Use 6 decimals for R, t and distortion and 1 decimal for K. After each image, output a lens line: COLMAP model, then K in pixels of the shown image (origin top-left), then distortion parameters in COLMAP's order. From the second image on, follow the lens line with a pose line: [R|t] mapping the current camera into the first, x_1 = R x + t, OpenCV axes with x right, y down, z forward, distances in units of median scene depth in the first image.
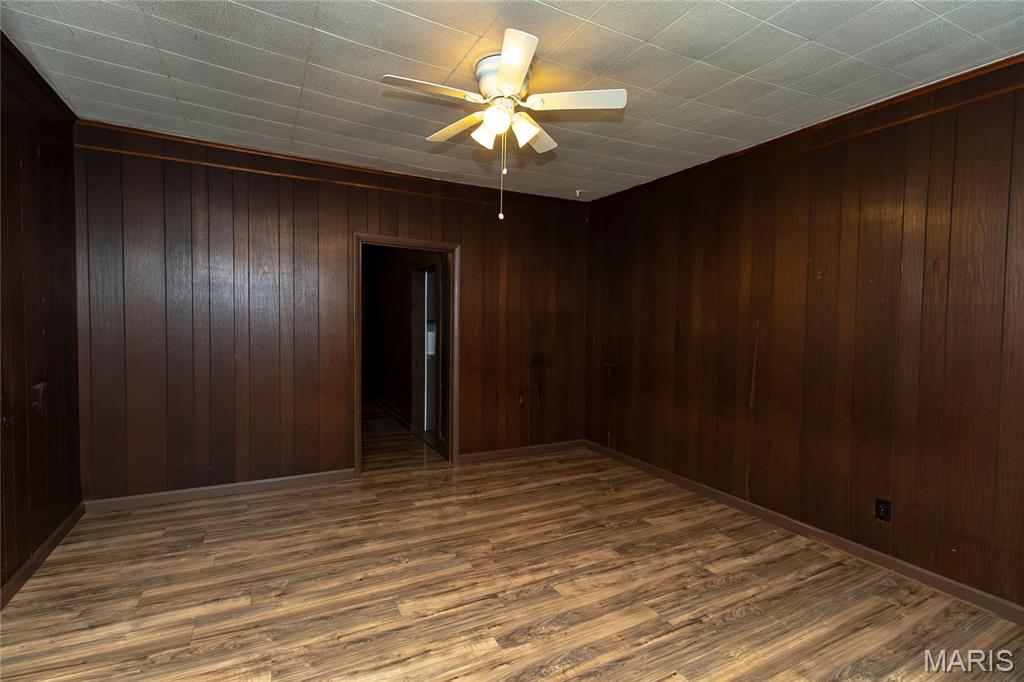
lens RADIAL K [[482.6, 0, 511.3], [0, 482.6, 333.7], [0, 0, 1]] dist [0.001617, 0.000138]
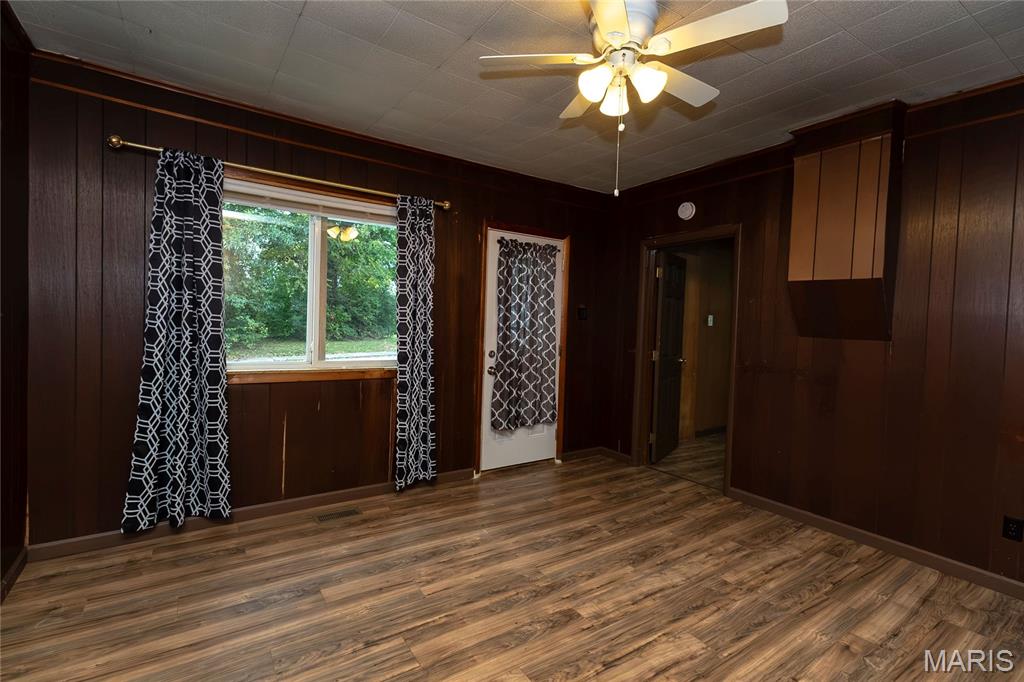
lens RADIAL K [[482.6, 0, 511.3], [0, 482.6, 333.7], [0, 0, 1]] dist [0.001617, 0.000138]
pose [[-0.992930, -0.041395, -0.111248, 0.264622], [-0.048800, 0.996712, 0.064680, -0.049221], [0.108205, 0.069652, -0.991686, 1.986998]]
